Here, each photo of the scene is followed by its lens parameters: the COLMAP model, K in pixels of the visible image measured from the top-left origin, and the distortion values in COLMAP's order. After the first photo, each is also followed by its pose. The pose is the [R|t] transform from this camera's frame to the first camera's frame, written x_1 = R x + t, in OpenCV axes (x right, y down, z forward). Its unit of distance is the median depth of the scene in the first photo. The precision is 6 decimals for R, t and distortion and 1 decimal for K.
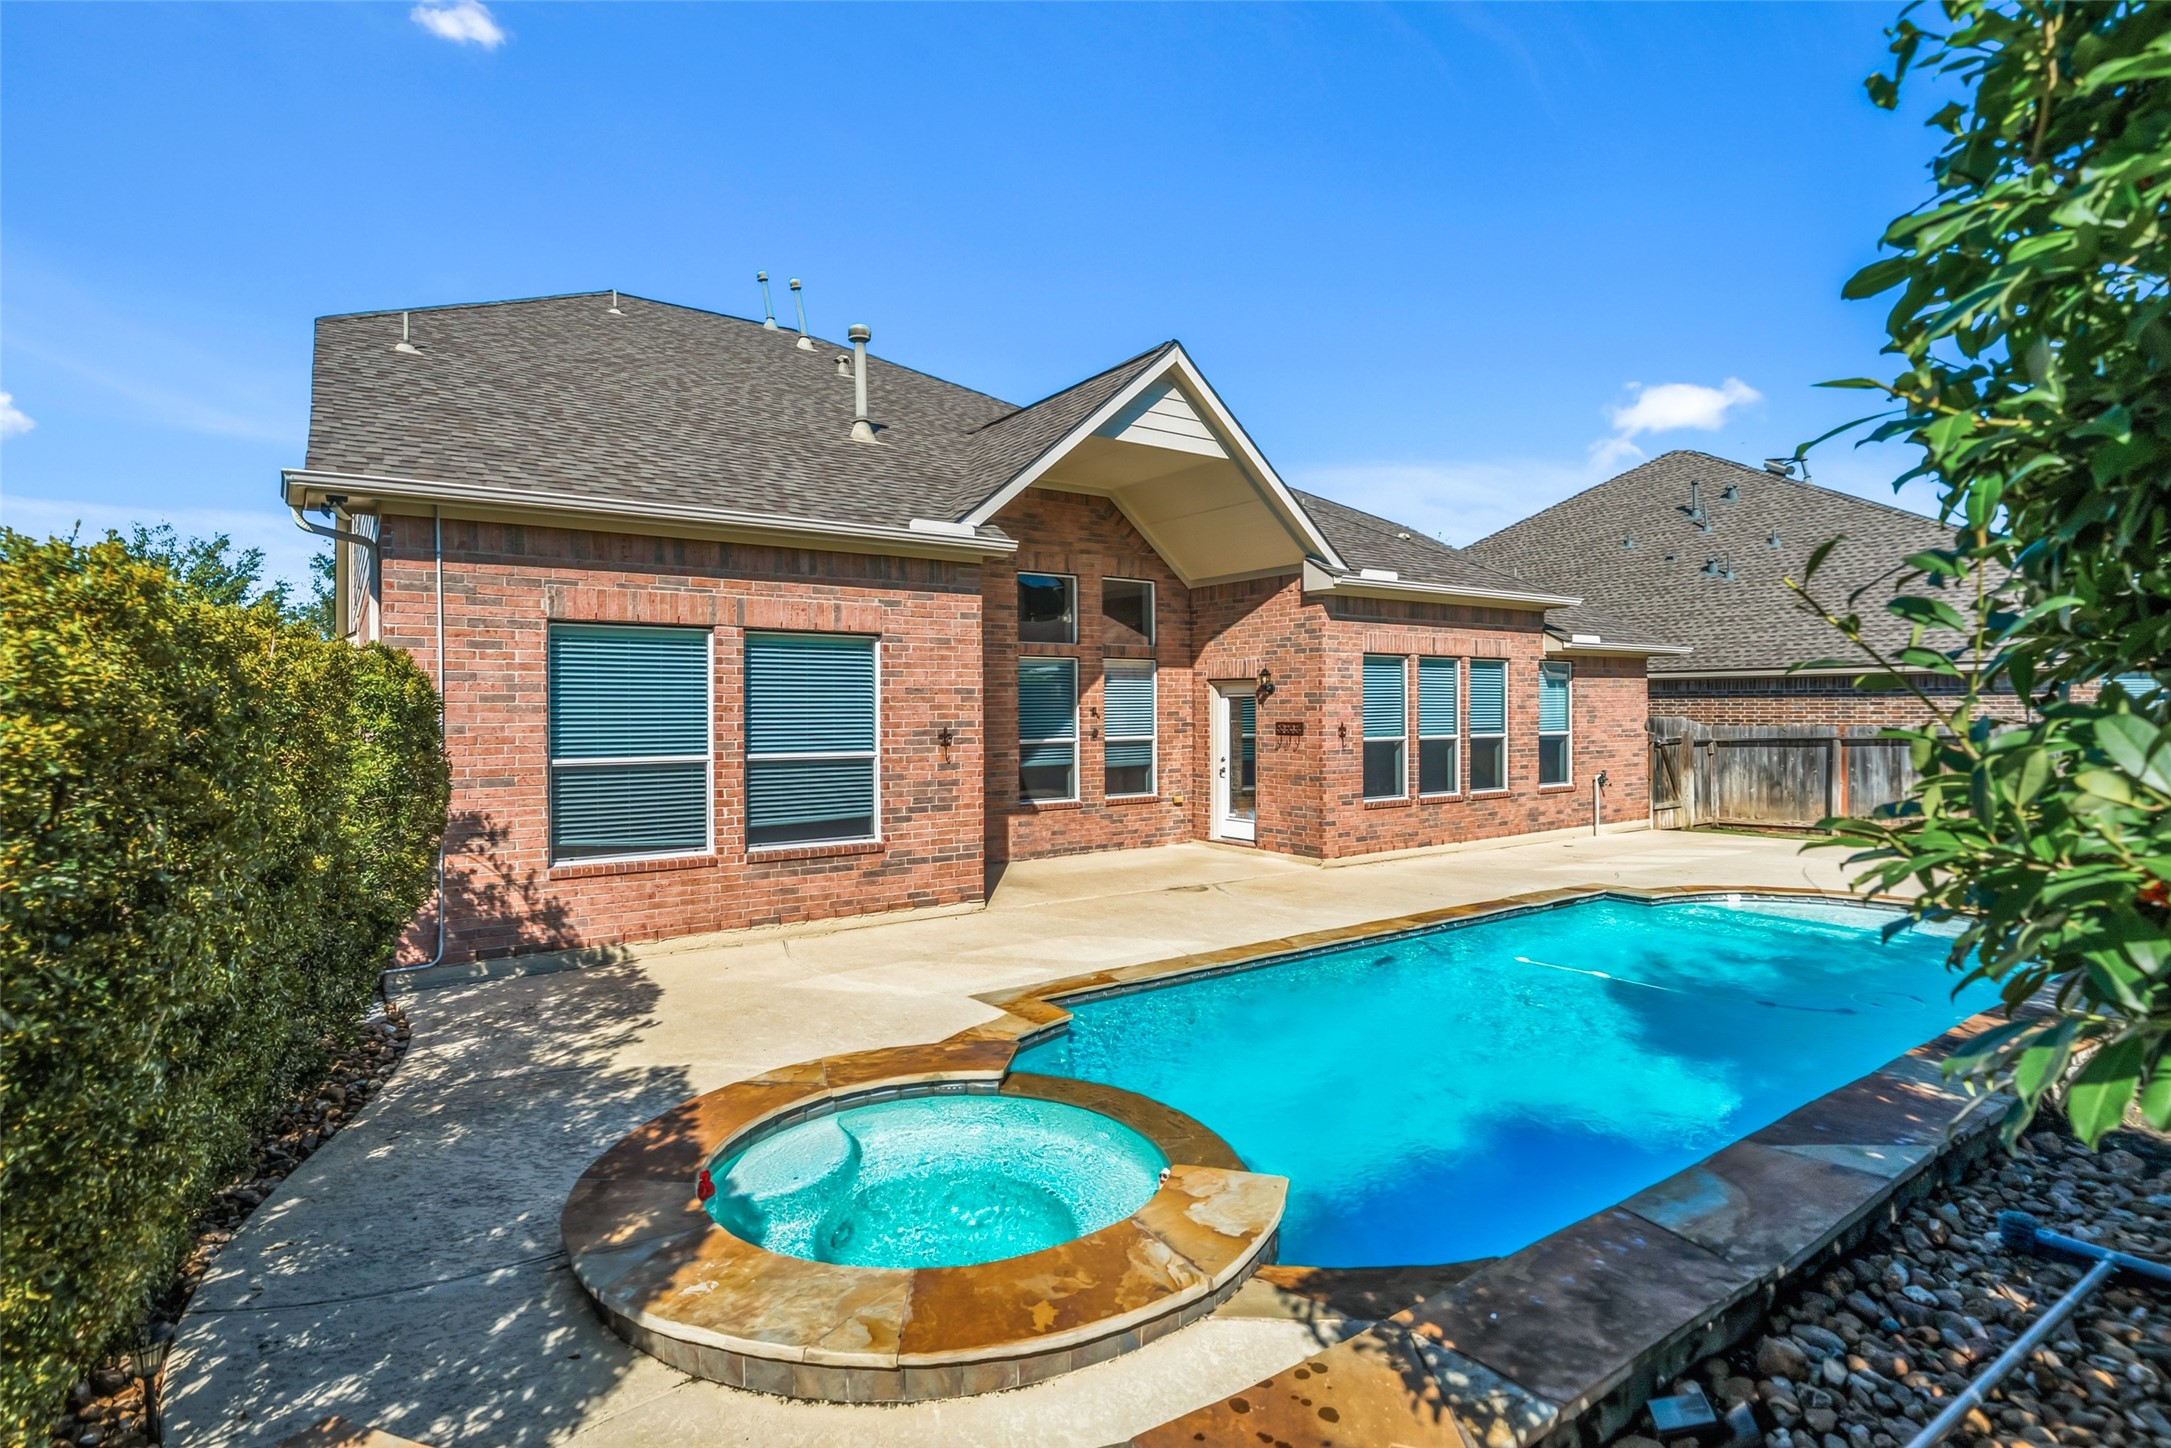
lens RADIAL K [[1069.7, 0, 1085.3], [0, 1069.7, 731.8], [0, 0, 1]] dist [-0.003231, -0.000313]
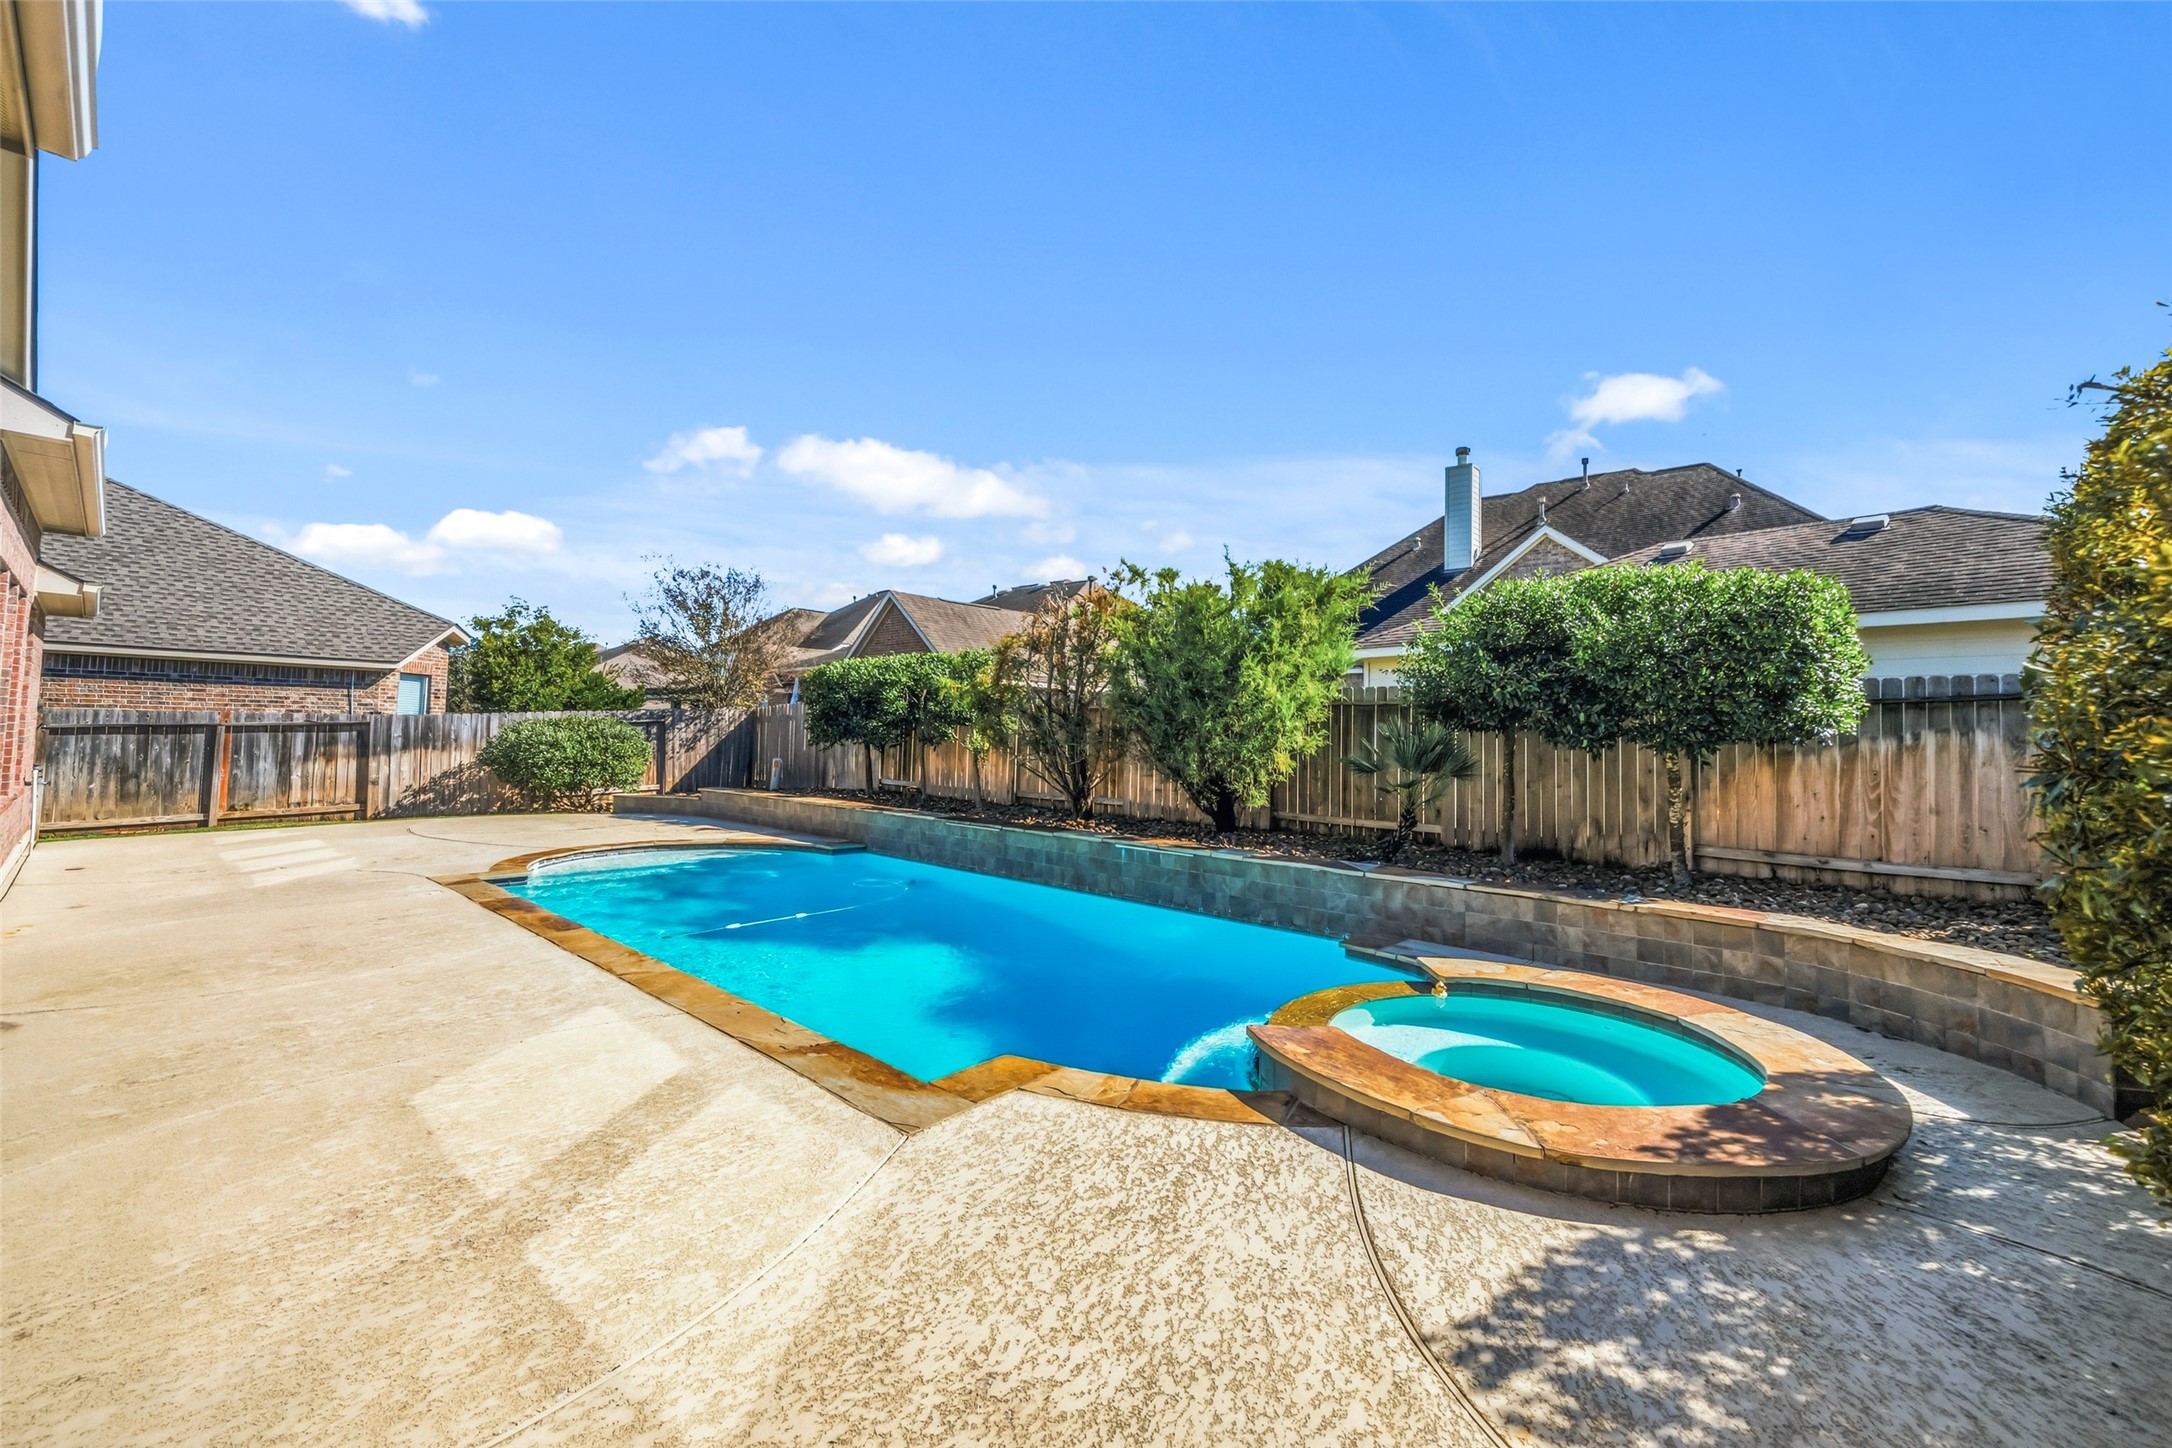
lens RADIAL K [[895.0, 0, 1086.0], [0, 895.0, 719.6], [0, 0, 1]] dist [0.001449, 0.000222]
pose [[-0.227393, 0.017480, 0.973646, -0.748624], [-0.002085, 0.999828, -0.018437, 0.044147], [-0.973801, -0.006223, -0.227317, 1.270216]]
